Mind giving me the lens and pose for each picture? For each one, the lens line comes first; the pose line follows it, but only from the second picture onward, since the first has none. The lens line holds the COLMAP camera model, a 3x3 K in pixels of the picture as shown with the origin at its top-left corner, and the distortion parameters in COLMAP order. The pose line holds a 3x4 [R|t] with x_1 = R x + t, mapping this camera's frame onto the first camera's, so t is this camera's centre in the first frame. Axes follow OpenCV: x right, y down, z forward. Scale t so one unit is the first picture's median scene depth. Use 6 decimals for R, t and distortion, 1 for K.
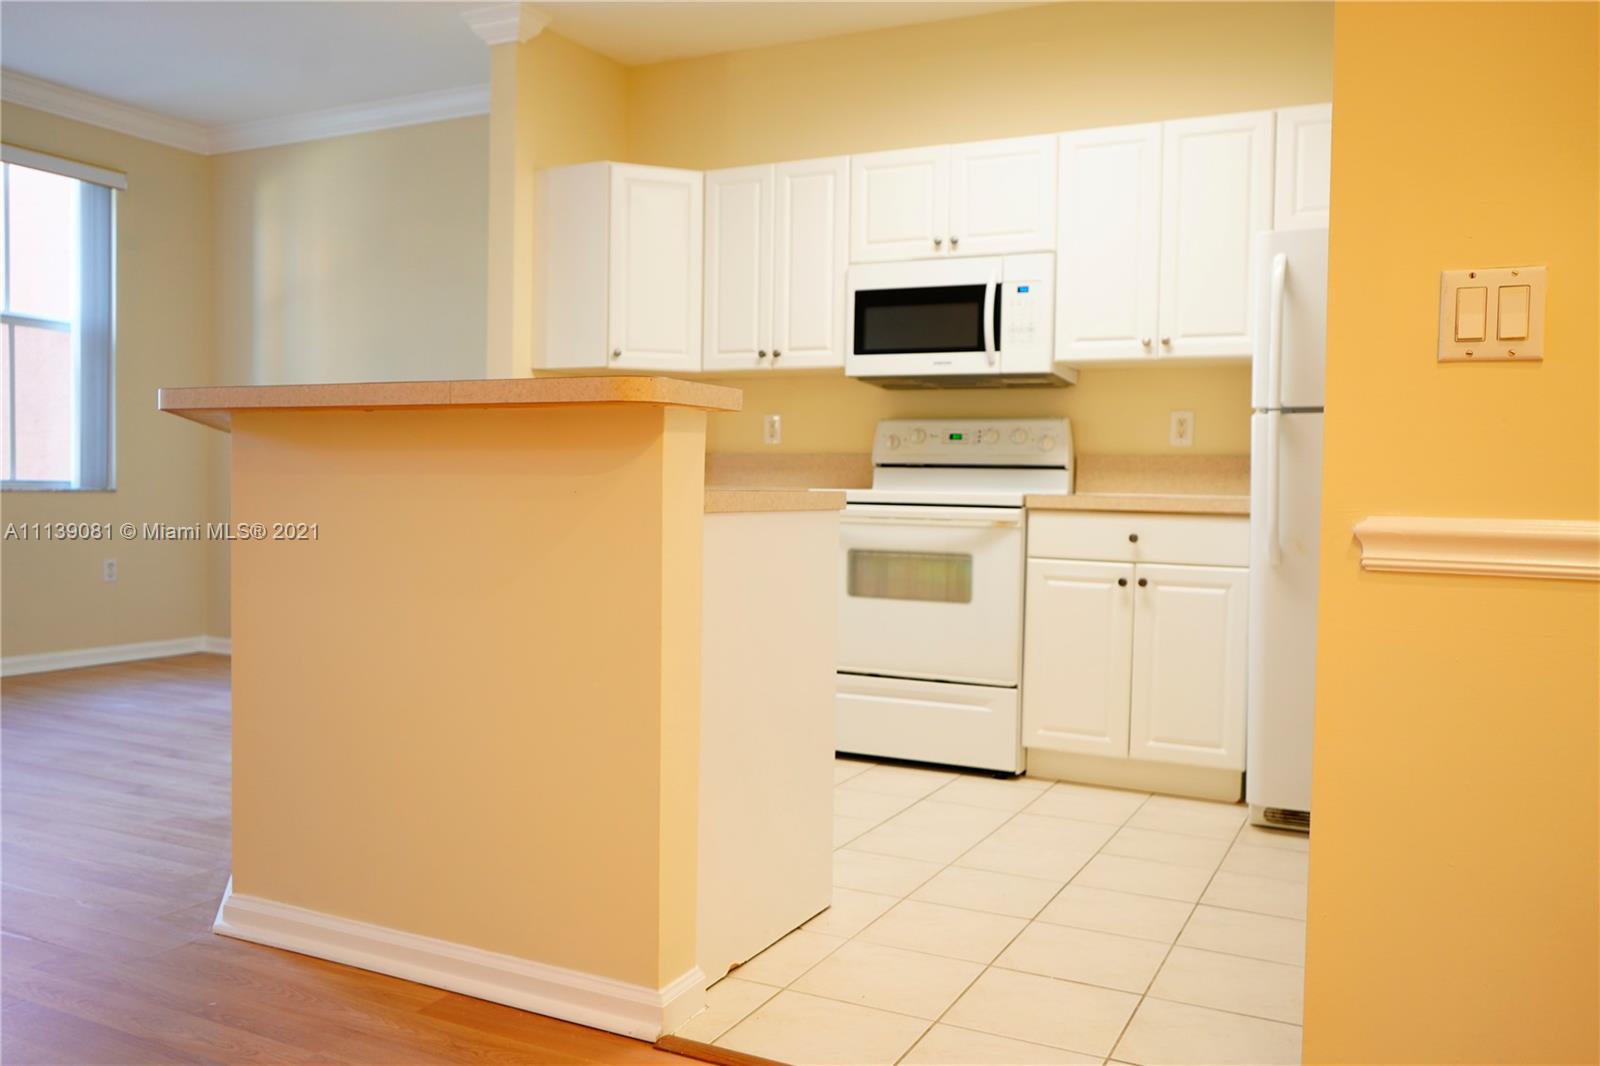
lens RADIAL K [[1270.5, 0, 802.2], [0, 1270.5, 528.5], [0, 0, 1]] dist [-0.018465, 0.018507]
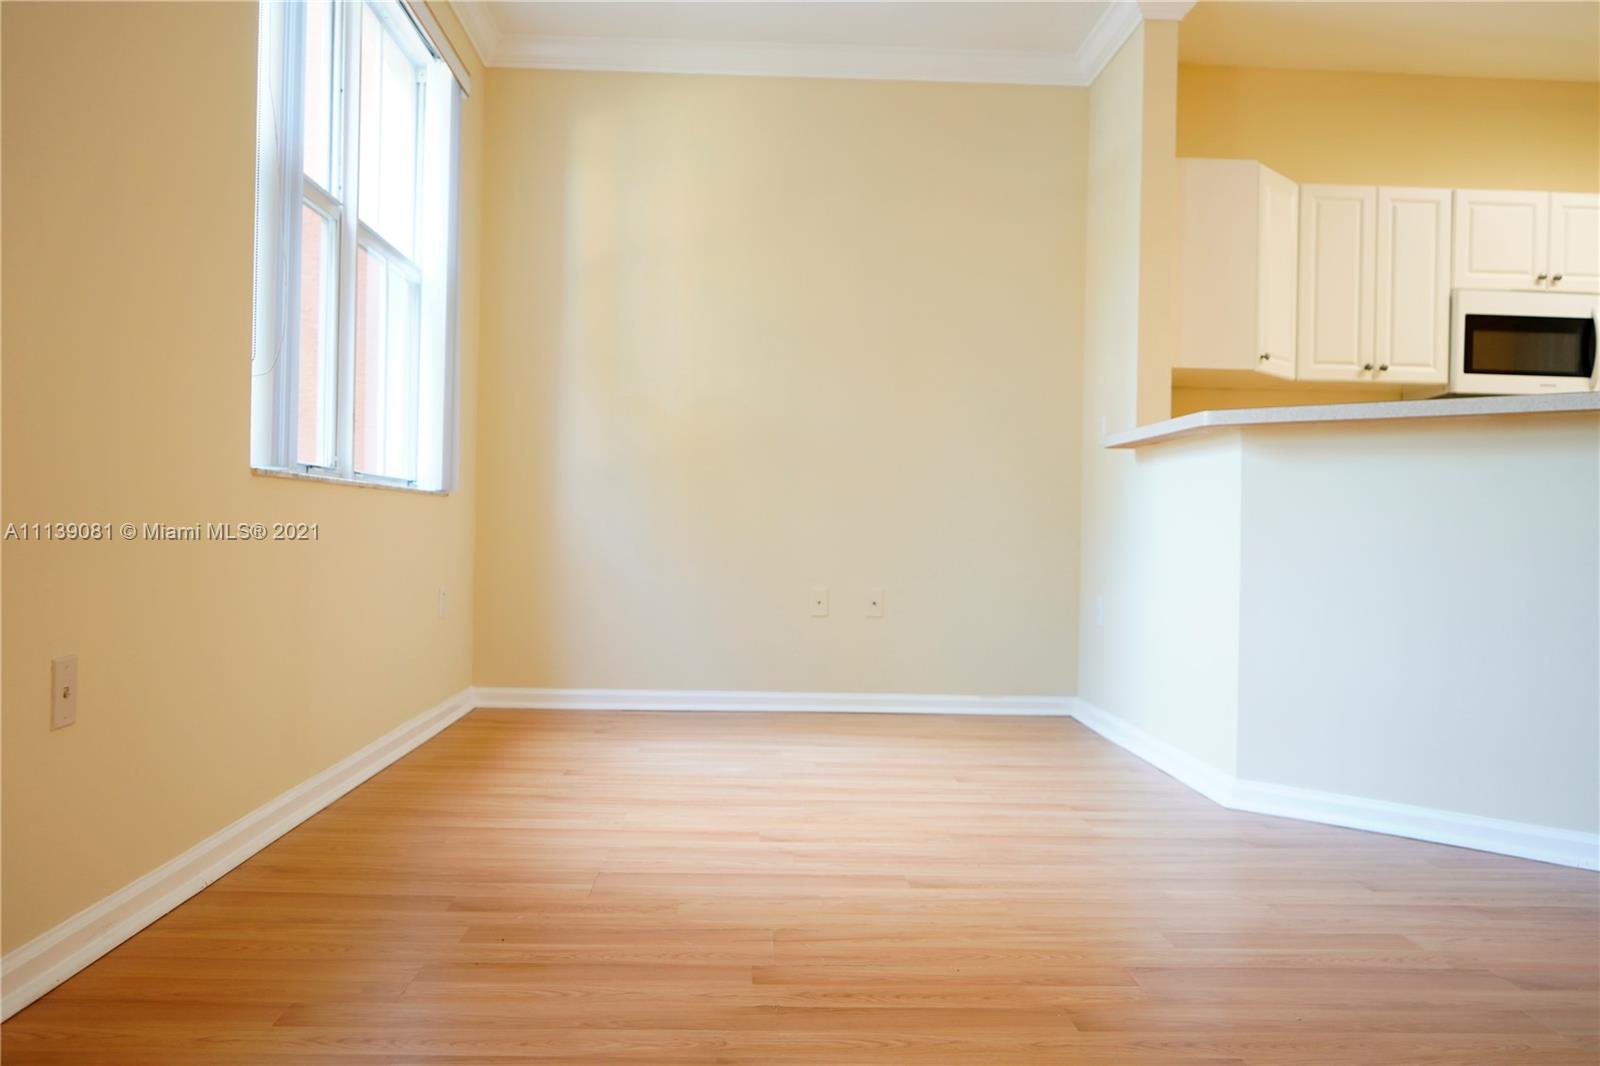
lens RADIAL K [[1270.5, 0, 802.2], [0, 1270.5, 528.5], [0, 0, 1]] dist [-0.018465, 0.018507]
pose [[0.876330, 0.000093, 0.481712, -0.996889], [0.012086, 0.999681, -0.022181, 0.012492], [-0.481560, 0.025260, 0.876049, 0.342007]]
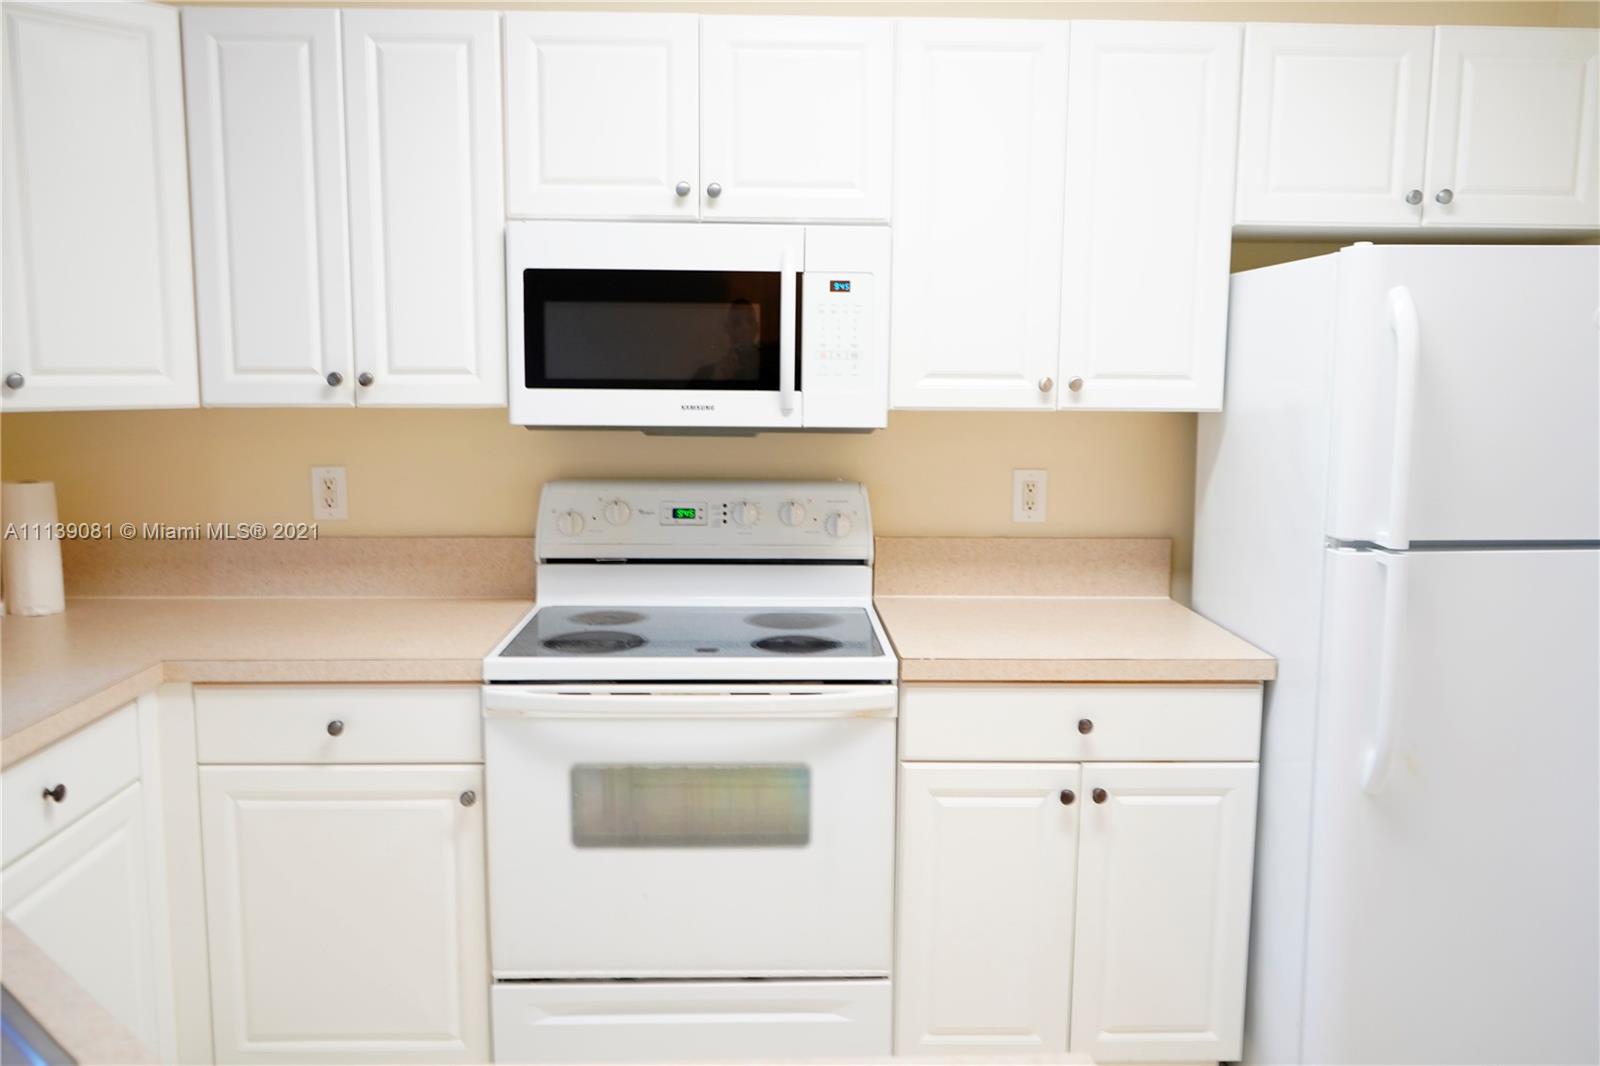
lens RADIAL K [[1270.5, 0, 802.2], [0, 1270.5, 528.5], [0, 0, 1]] dist [-0.018465, 0.018507]
pose [[0.880486, -0.071482, 0.468653, -0.119330], [0.025463, 0.994271, 0.103814, -0.133749], [-0.473389, -0.079473, 0.877261, 0.469330]]
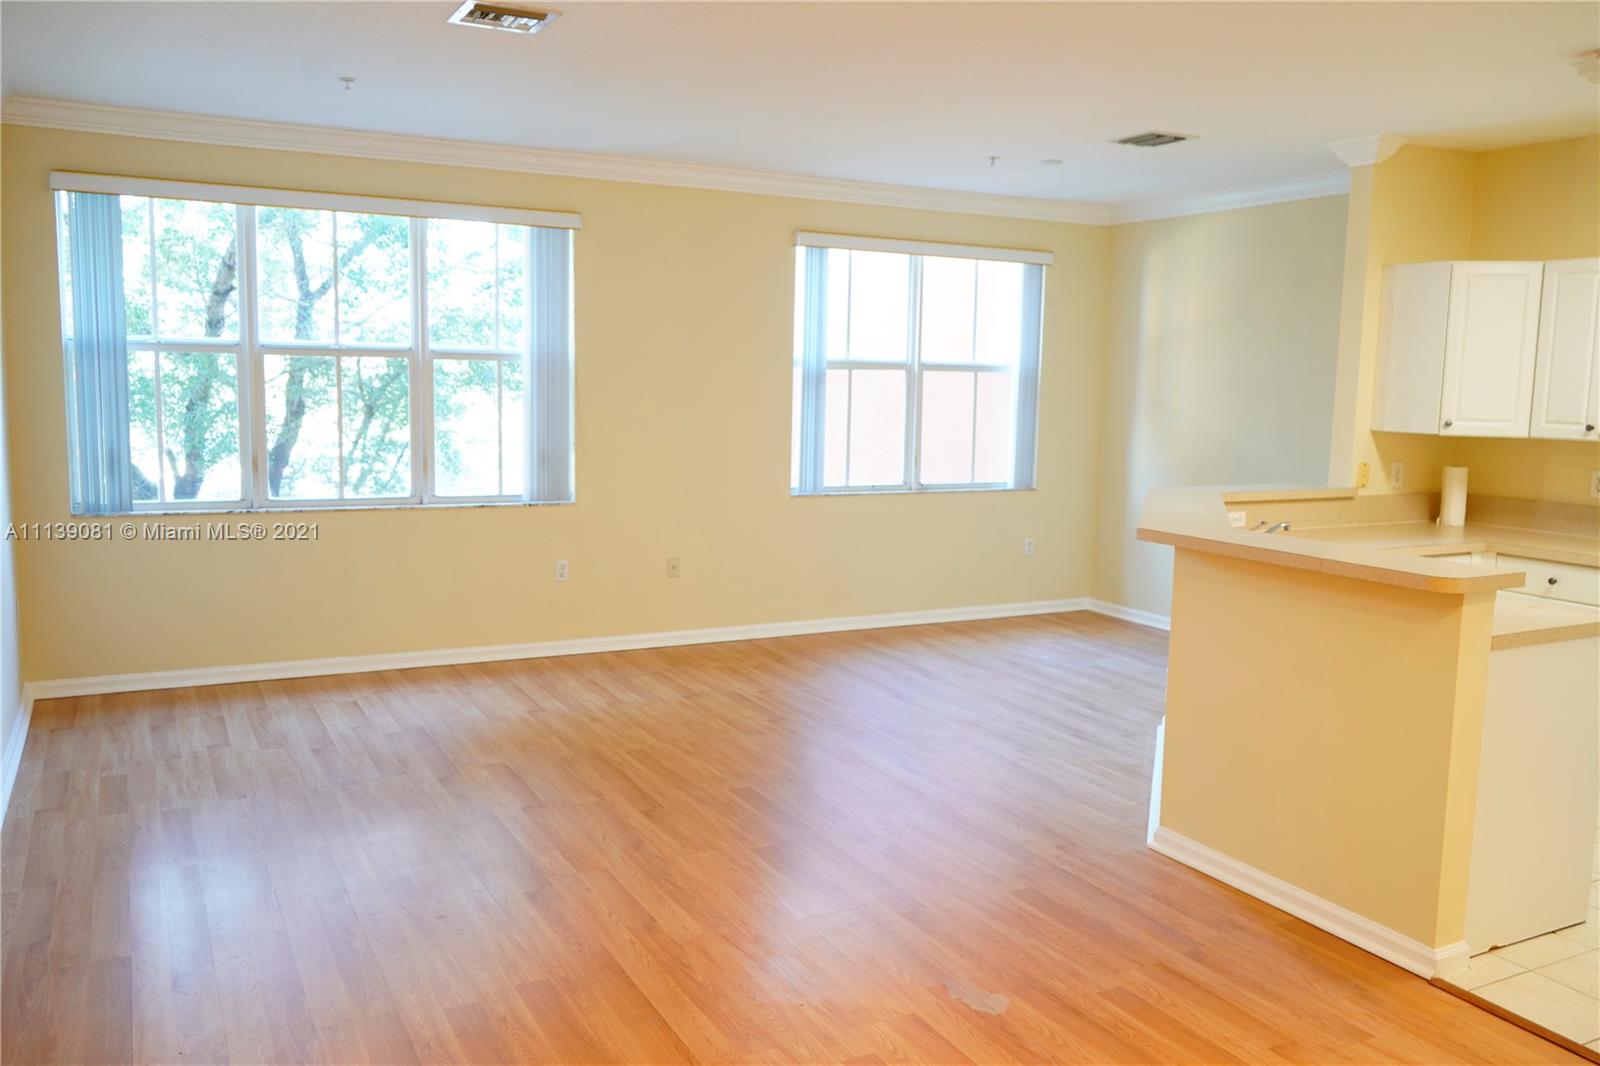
lens RADIAL K [[1270.5, 0, 802.2], [0, 1270.5, 528.5], [0, 0, 1]] dist [-0.018465, 0.018507]
pose [[0.813392, 0.070439, -0.577436, 0.058370], [-0.026795, 0.996125, 0.083770, -0.131981], [0.581099, -0.052665, 0.812127, -0.348909]]
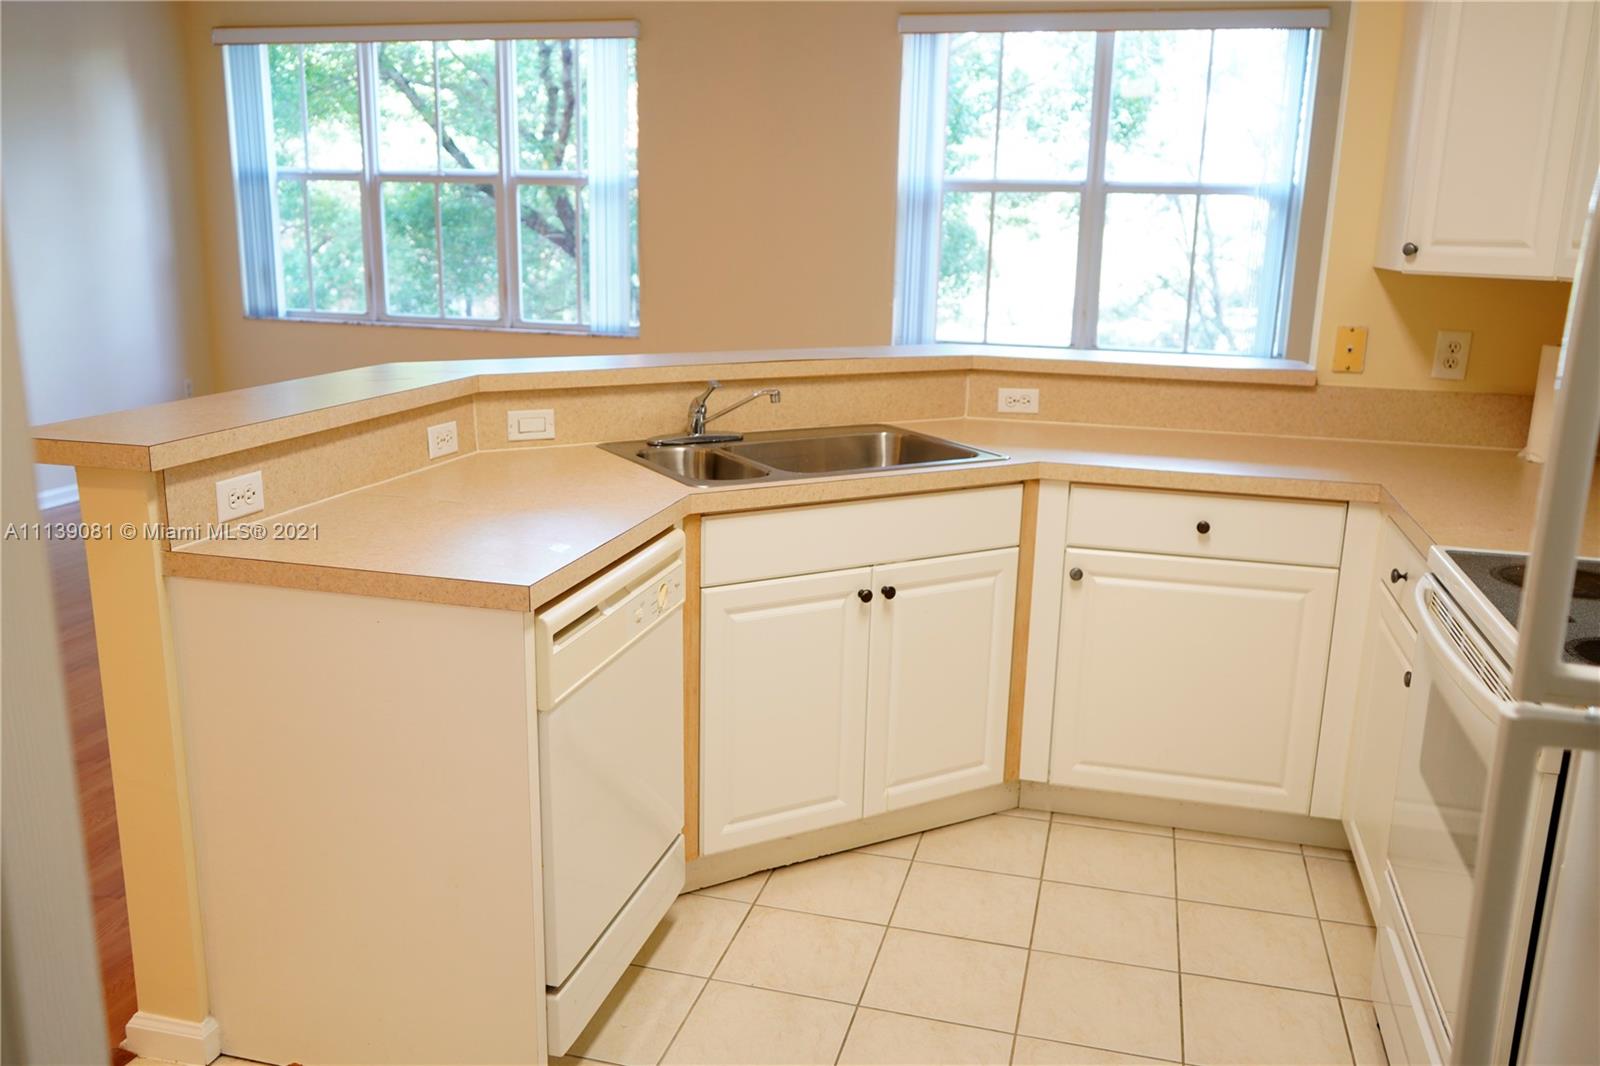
lens RADIAL K [[1270.5, 0, 802.2], [0, 1270.5, 528.5], [0, 0, 1]] dist [-0.018465, 0.018507]
pose [[0.203733, 0.216807, -0.954718, 0.427599], [-0.050396, 0.976201, 0.210931, -0.129275], [0.977728, 0.005140, 0.209811, 0.633732]]
